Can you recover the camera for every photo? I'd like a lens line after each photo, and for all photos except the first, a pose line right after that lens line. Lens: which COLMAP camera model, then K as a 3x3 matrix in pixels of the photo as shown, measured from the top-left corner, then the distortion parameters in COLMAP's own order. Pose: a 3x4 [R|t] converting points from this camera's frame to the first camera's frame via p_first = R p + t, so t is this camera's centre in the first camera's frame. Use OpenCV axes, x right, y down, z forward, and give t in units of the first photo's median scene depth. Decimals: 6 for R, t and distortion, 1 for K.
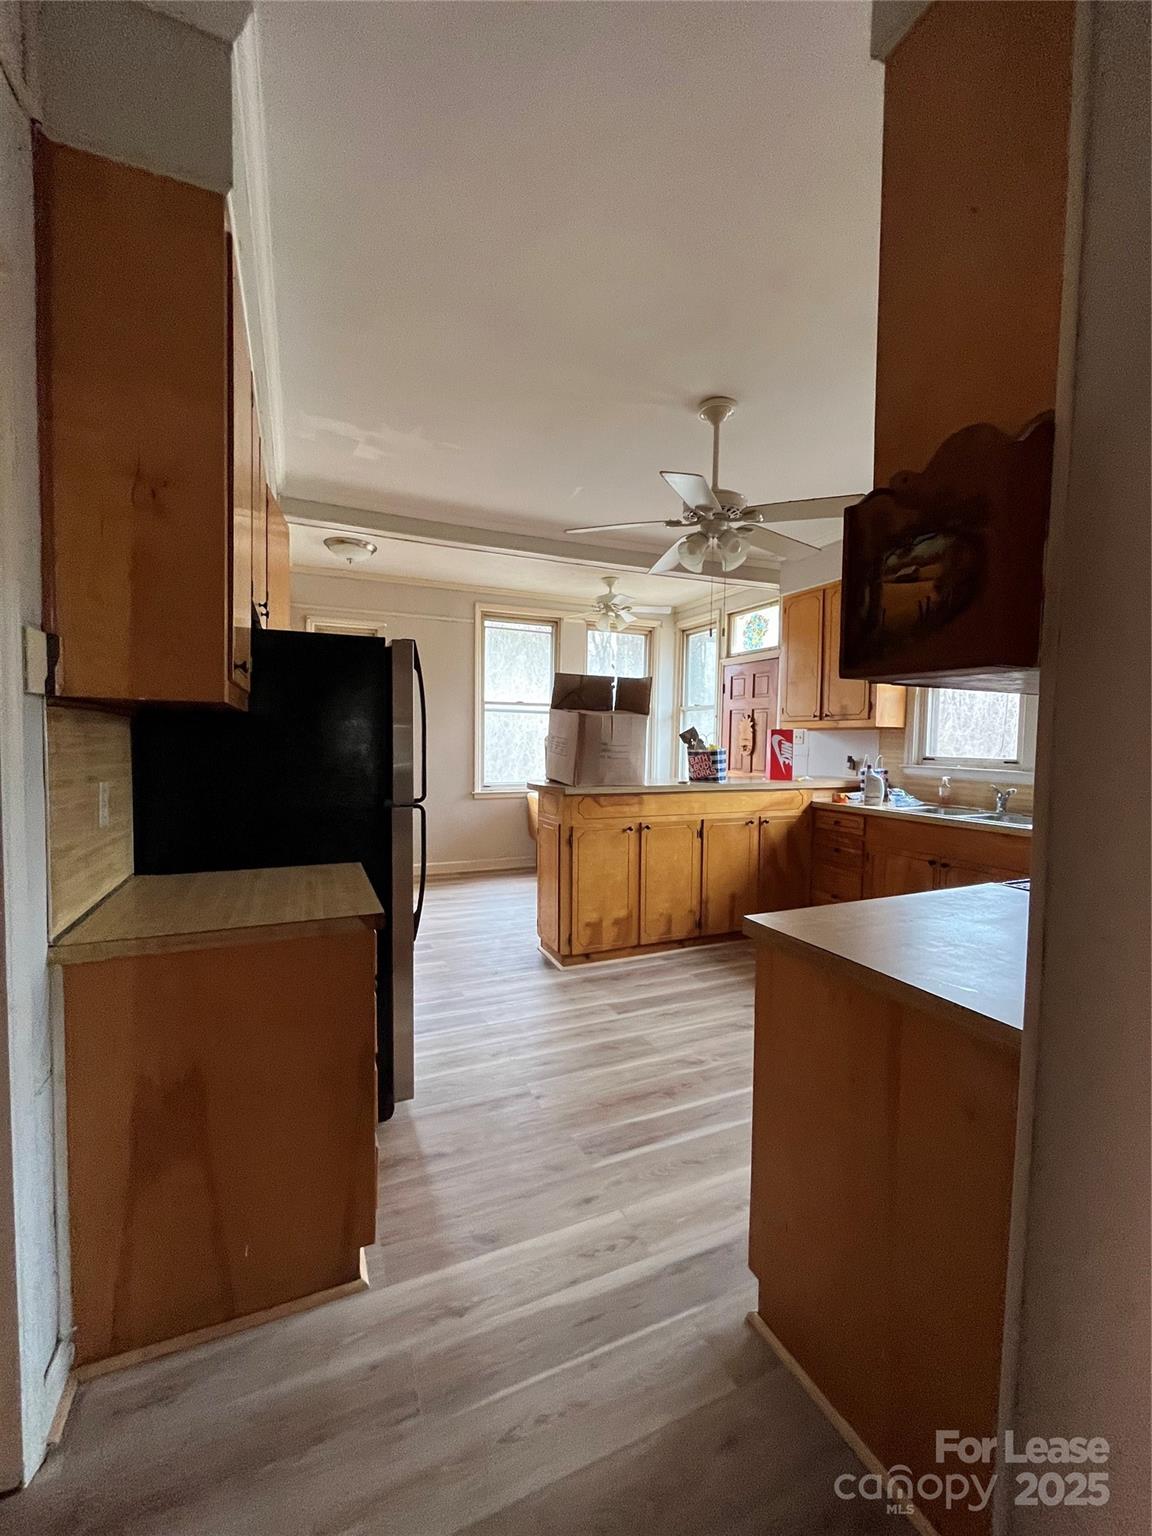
lens RADIAL K [[621.1, 0, 575.2], [0, 621.1, 766.7], [0, 0, 1]] dist [-0.002974, 0.000565]
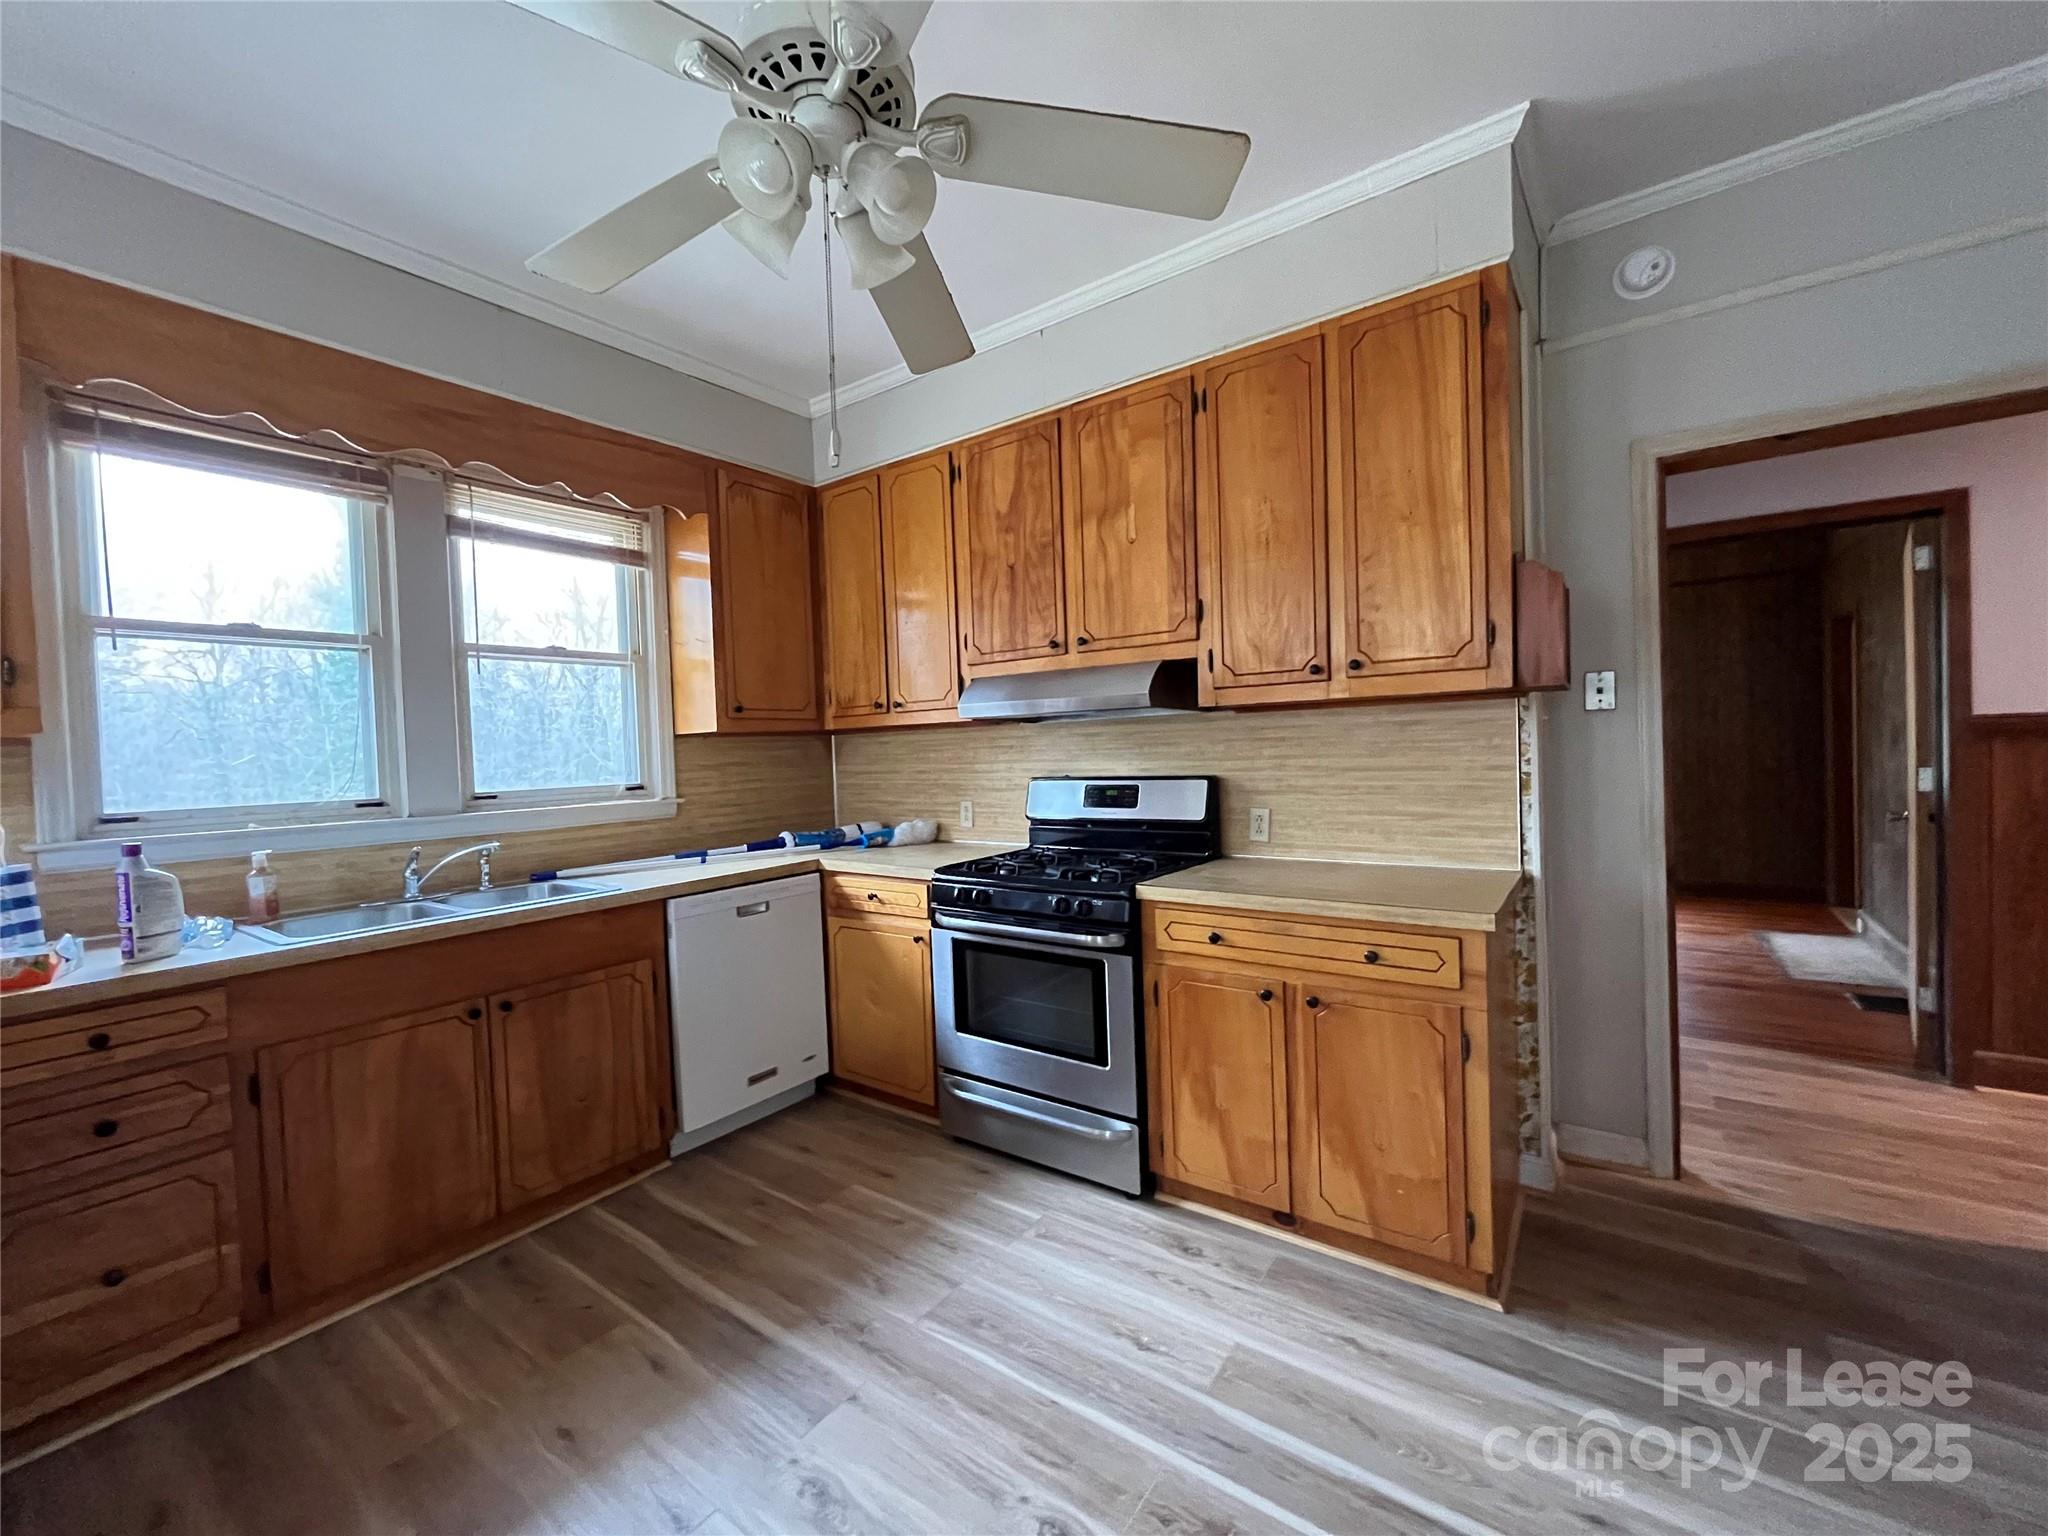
lens RADIAL K [[828.2, 0, 1022.3], [0, 828.2, 763.9], [0, 0, 1]] dist [-0.002974, 0.000565]
pose [[-0.503717, -0.012073, 0.863784, -0.176063], [0.070575, 0.995985, 0.055076, -0.040118], [-0.860981, 0.088704, -0.500843, 0.863388]]
